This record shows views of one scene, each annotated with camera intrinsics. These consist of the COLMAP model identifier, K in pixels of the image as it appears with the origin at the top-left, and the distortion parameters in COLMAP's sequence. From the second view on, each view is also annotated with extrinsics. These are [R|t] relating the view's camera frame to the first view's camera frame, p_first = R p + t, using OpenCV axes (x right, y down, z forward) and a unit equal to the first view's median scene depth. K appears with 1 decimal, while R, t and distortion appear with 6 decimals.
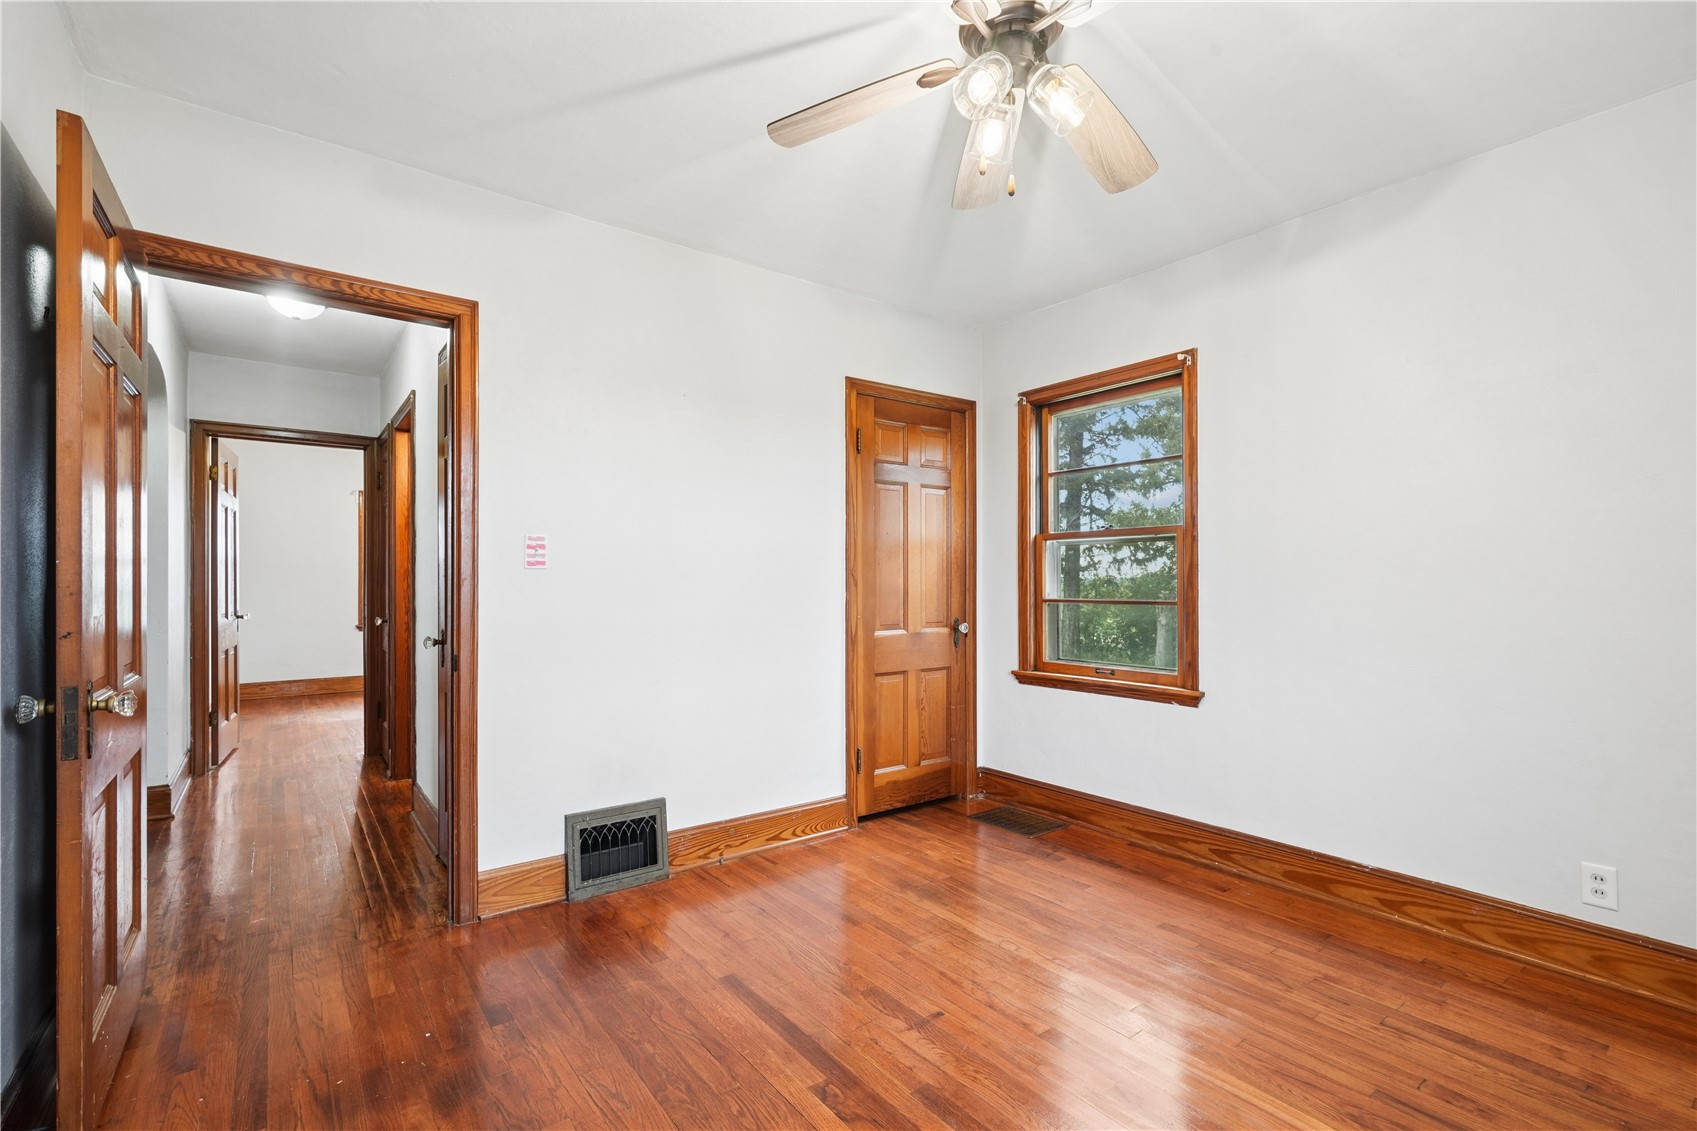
lens RADIAL K [[767.7, 0, 852.1], [0, 767.7, 572.3], [0, 0, 1]] dist [-0.001844, 0.001127]
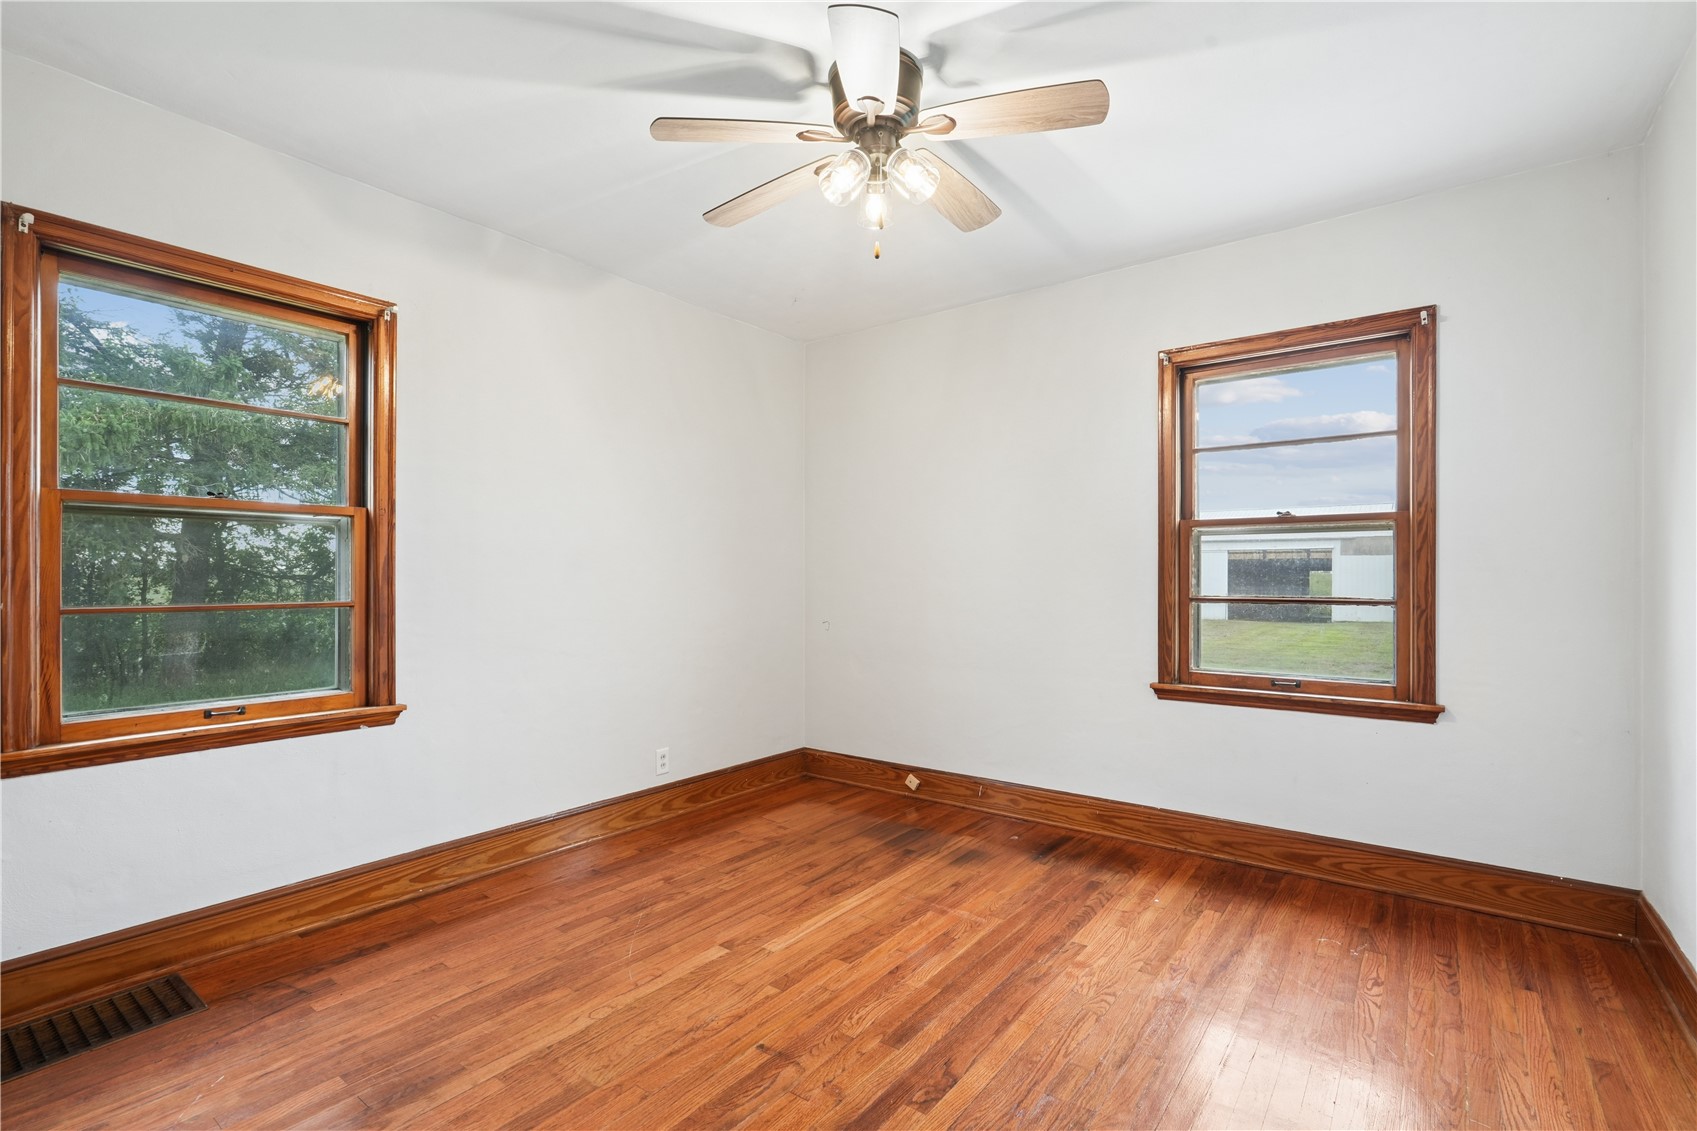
lens RADIAL K [[767.7, 0, 852.1], [0, 767.7, 572.3], [0, 0, 1]] dist [-0.001844, 0.001127]
pose [[-0.260912, 0.009545, 0.965315, -0.605922], [-0.007694, 0.999899, -0.011967, 0.014437], [-0.965332, -0.010549, -0.260813, 0.858900]]
